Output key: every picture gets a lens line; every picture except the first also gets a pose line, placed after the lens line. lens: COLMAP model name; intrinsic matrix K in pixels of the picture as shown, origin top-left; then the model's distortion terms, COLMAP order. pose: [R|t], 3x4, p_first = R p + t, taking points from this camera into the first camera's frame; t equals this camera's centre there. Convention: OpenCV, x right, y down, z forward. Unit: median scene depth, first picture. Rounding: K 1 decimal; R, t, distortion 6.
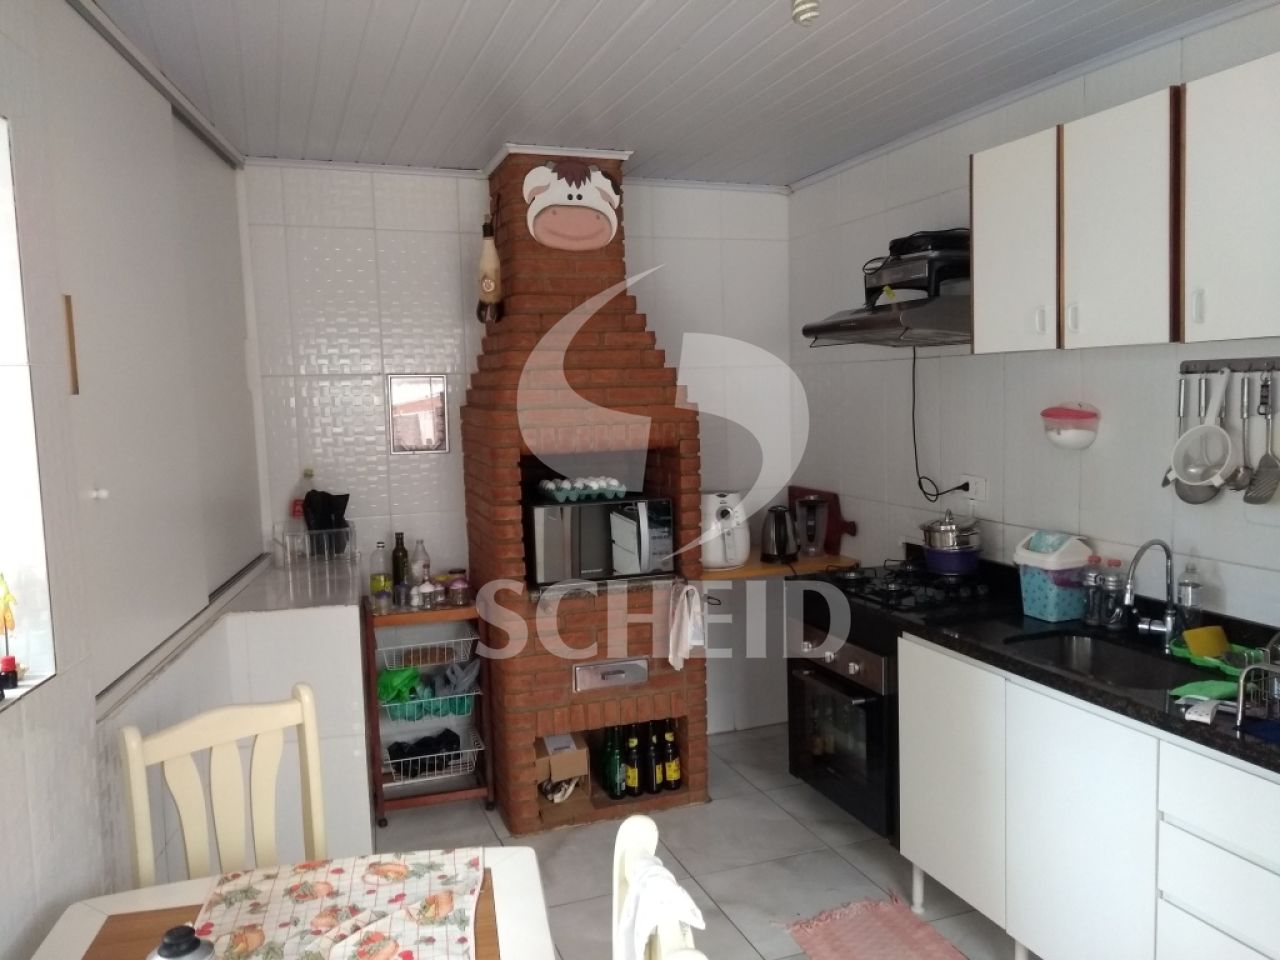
lens RADIAL K [[994.6, 0, 640.0], [0, 994.6, 480.0], [0, 0, 1]] dist [0.056576, -0.146036]
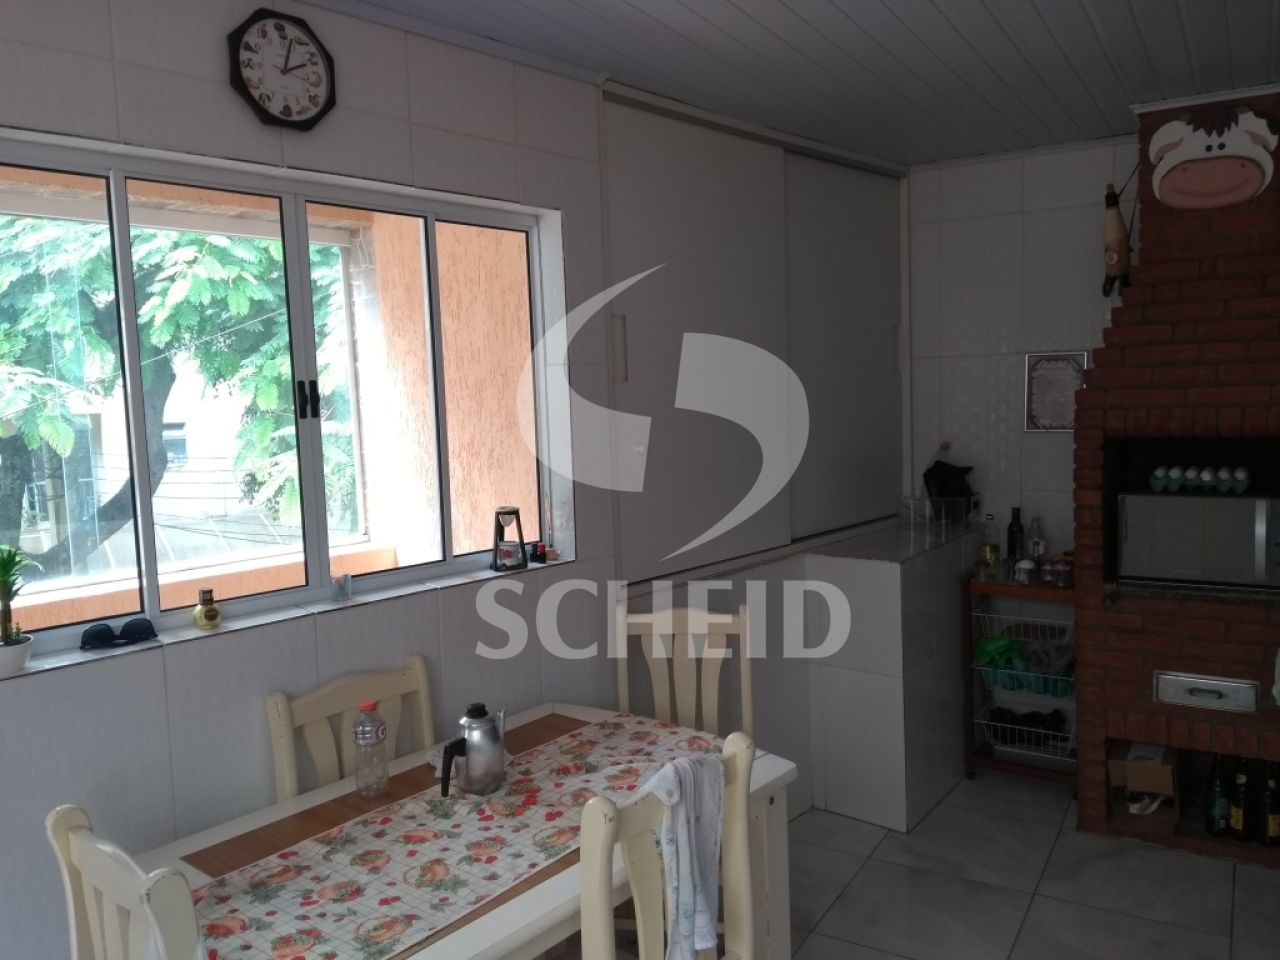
lens RADIAL K [[1013.2, 0, 640.0], [0, 1013.2, 480.0], [0, 0, 1]] dist [-0.001078, -0.050033]
pose [[0.577675, 0.077583, -0.812572, 0.387391], [-0.054087, 0.996923, 0.056733, -0.014361], [0.814473, 0.011176, 0.580094, 0.079648]]
